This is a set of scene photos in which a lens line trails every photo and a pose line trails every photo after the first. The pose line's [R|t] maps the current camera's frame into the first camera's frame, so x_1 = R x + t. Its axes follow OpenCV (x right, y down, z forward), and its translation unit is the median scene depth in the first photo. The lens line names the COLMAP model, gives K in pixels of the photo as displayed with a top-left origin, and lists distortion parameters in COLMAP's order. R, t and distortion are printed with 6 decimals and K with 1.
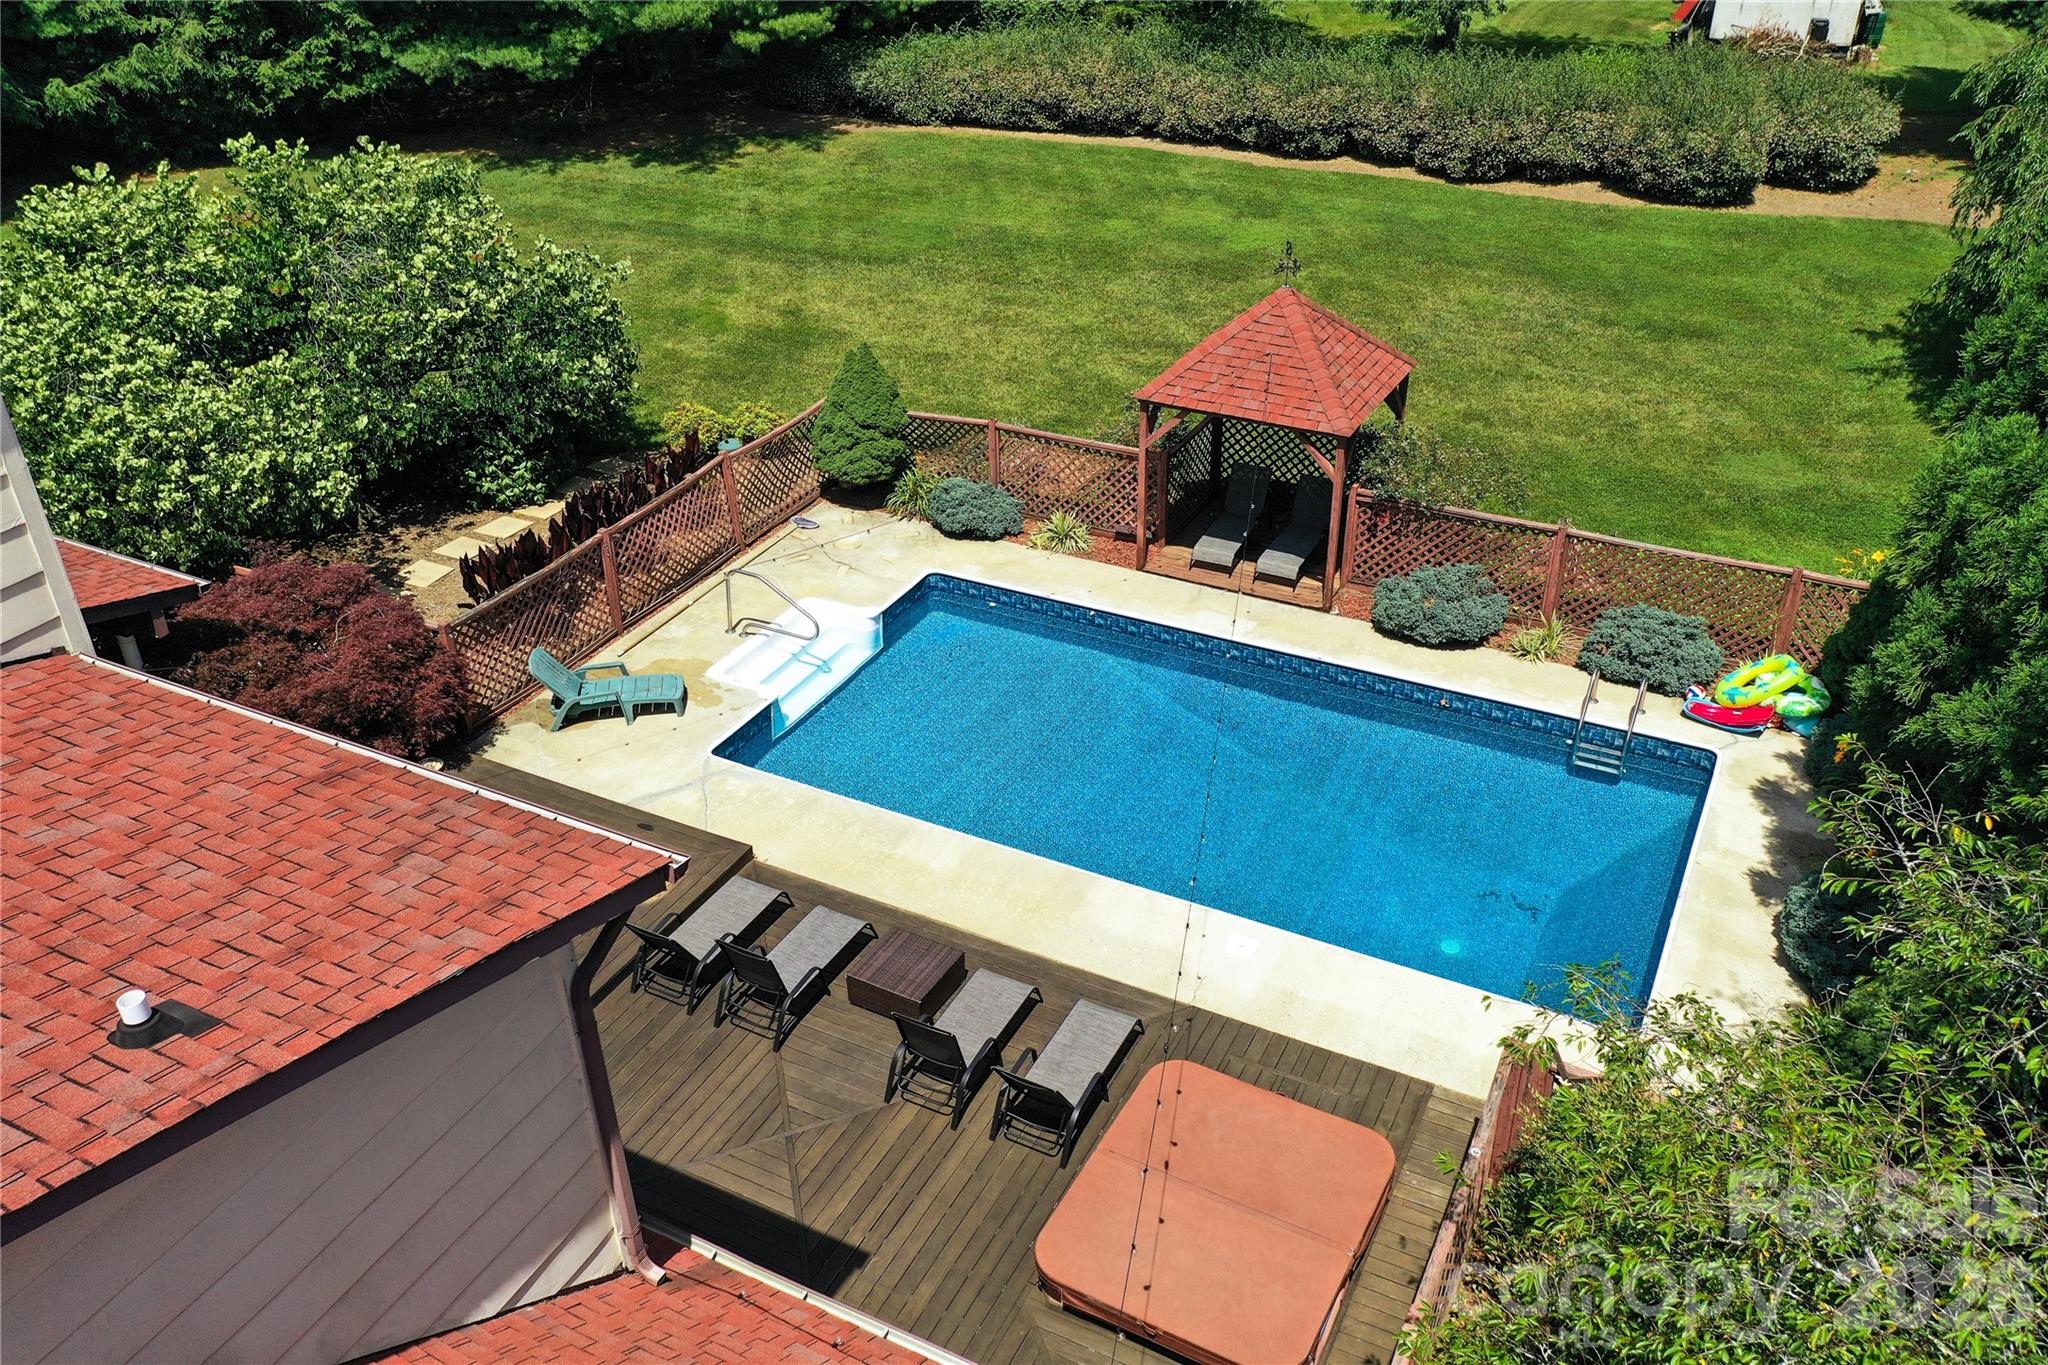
lens RADIAL K [[1636.4, 0, 1007.6], [0, 1636.4, 670.8], [0, 0, 1]] dist [0.001764, 0.004085]
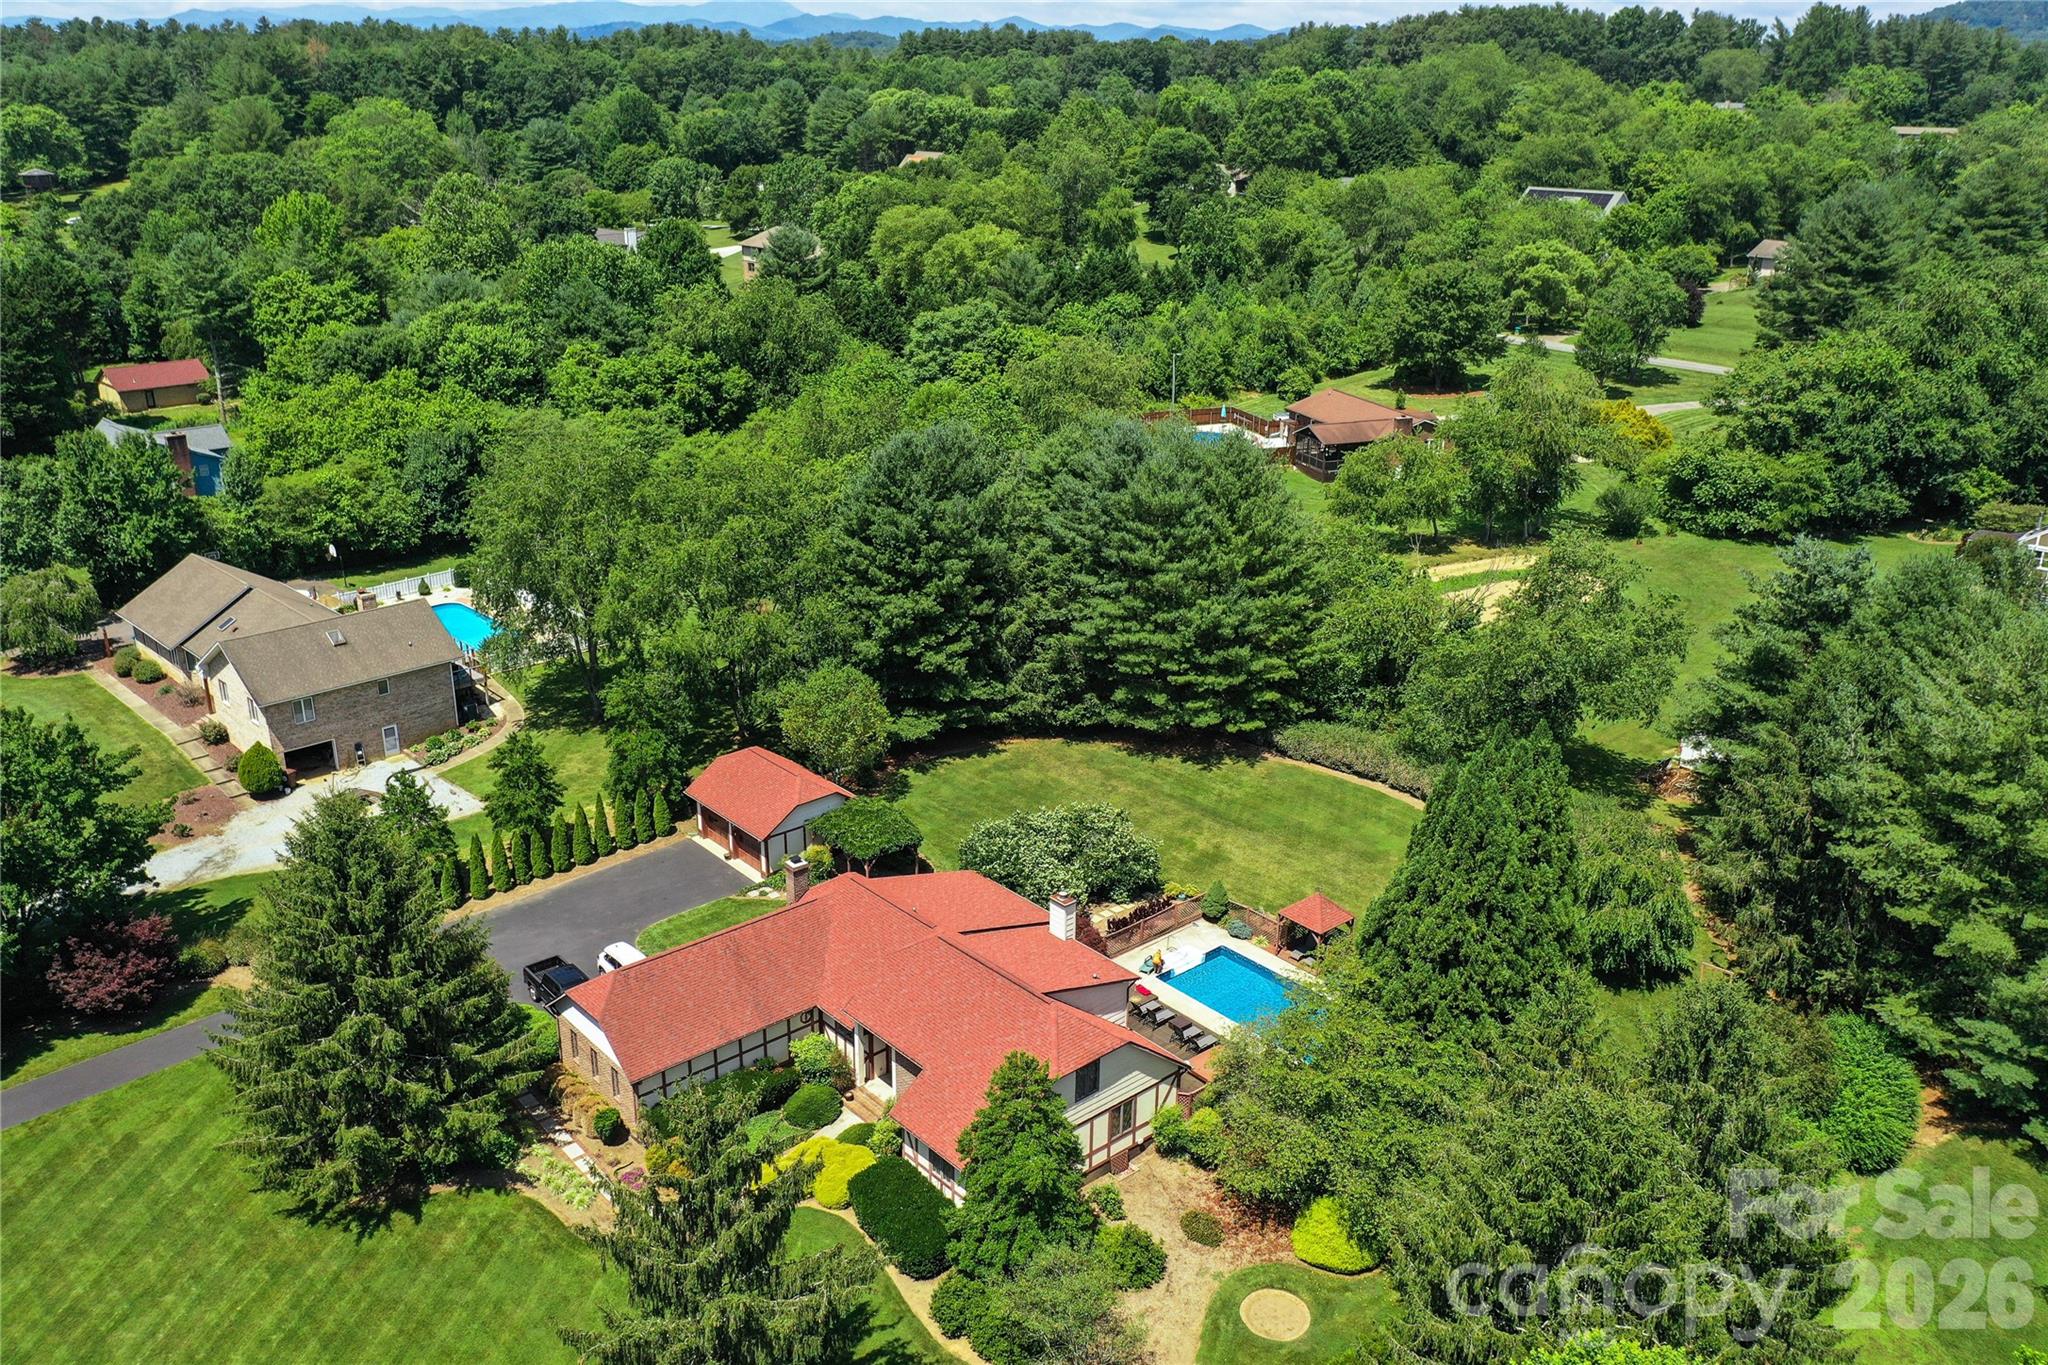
lens RADIAL K [[1636.4, 0, 1018.0], [0, 1636.4, 680.5], [0, 0, 1]] dist [0.001764, 0.004085]
pose [[0.932398, 0.155380, -0.326329, 0.630047], [-0.210129, 0.967649, -0.139647, -0.022482], [0.294073, 0.198778, 0.934884, -2.707901]]
